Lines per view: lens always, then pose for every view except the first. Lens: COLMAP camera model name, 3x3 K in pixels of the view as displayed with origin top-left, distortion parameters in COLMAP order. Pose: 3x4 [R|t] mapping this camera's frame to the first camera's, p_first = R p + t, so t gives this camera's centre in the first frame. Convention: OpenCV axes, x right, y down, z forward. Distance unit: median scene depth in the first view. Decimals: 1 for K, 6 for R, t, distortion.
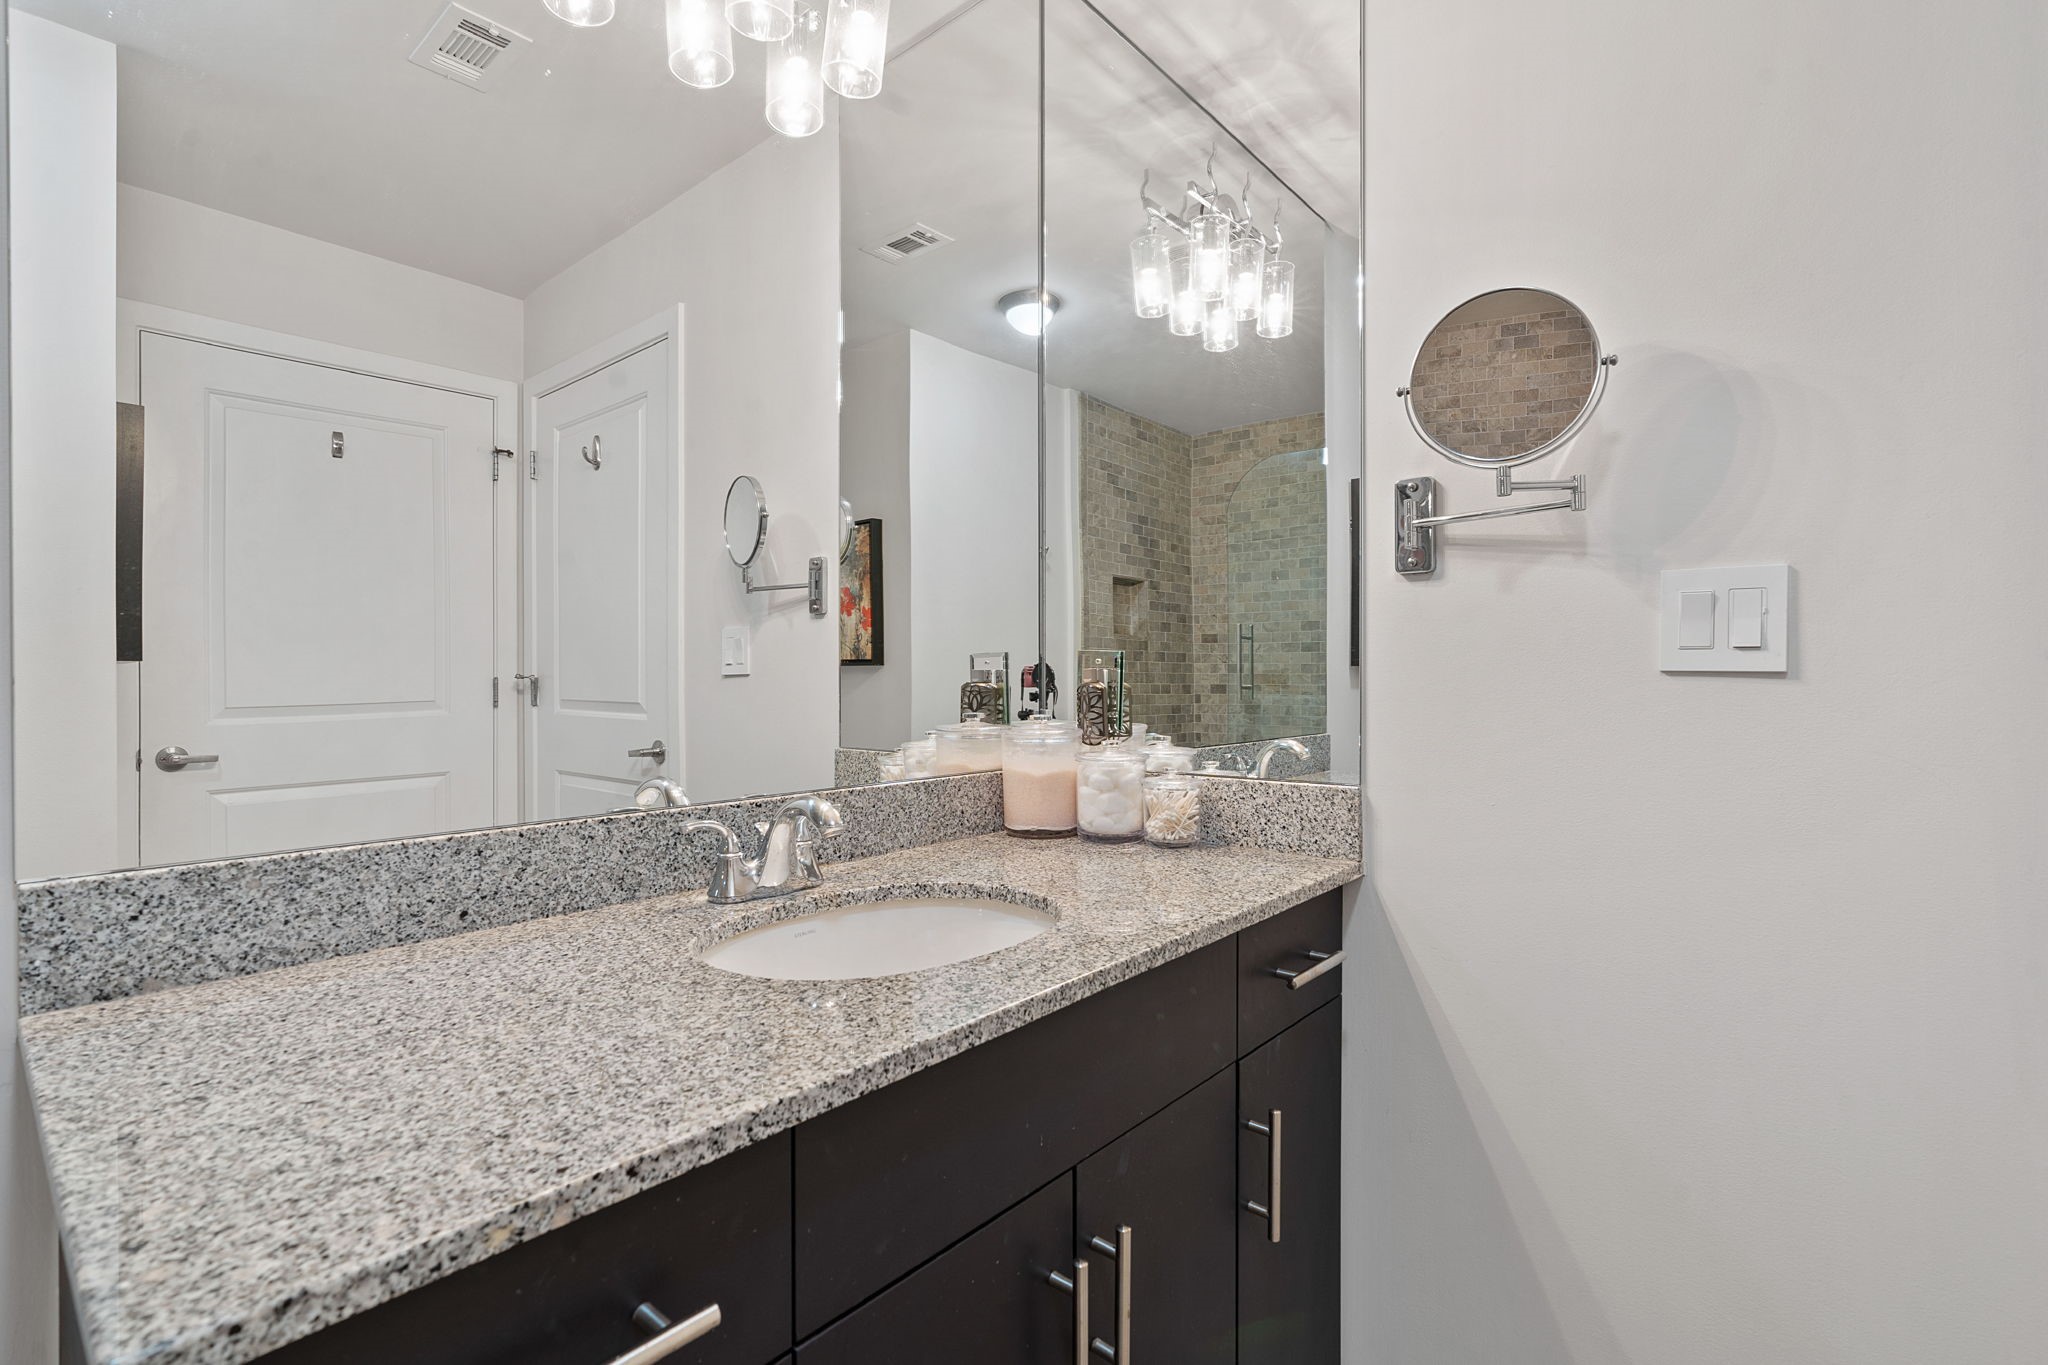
lens RADIAL K [[934.0, 0, 1023.2], [0, 934.0, 682.1], [0, 0, 1]] dist [-0.003683, -0.000376]
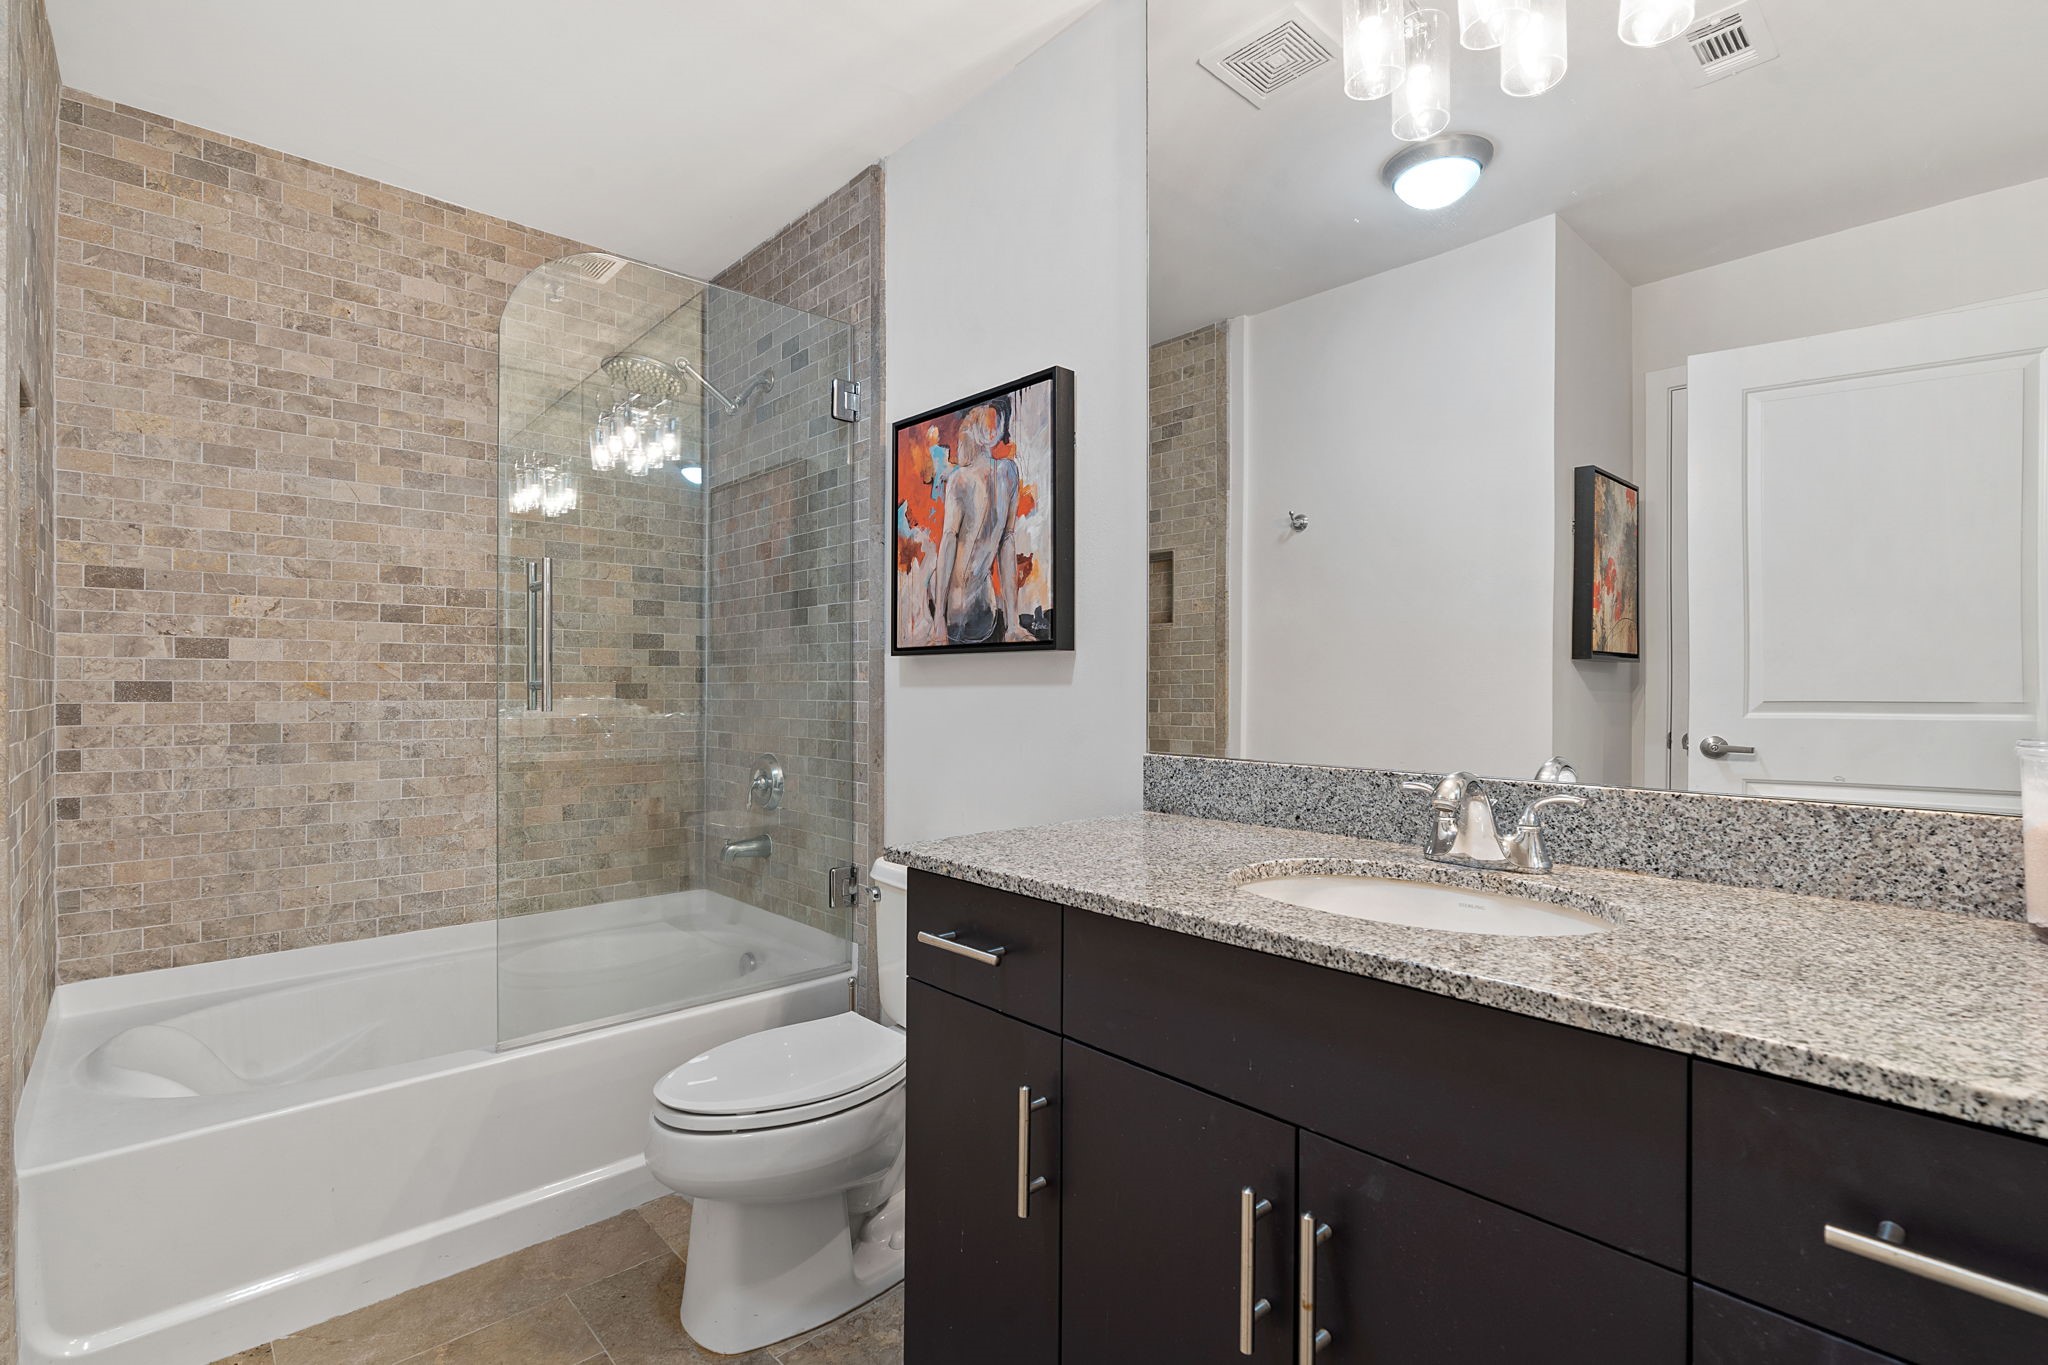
lens RADIAL K [[934.0, 0, 1023.5], [0, 934.0, 680.6], [0, 0, 1]] dist [-0.003683, -0.000376]
pose [[-0.100804, -0.002195, -0.994904, 1.029620], [-0.010420, 0.999945, -0.001151, 0.032462], [0.994852, 0.010251, -0.100821, 0.747902]]
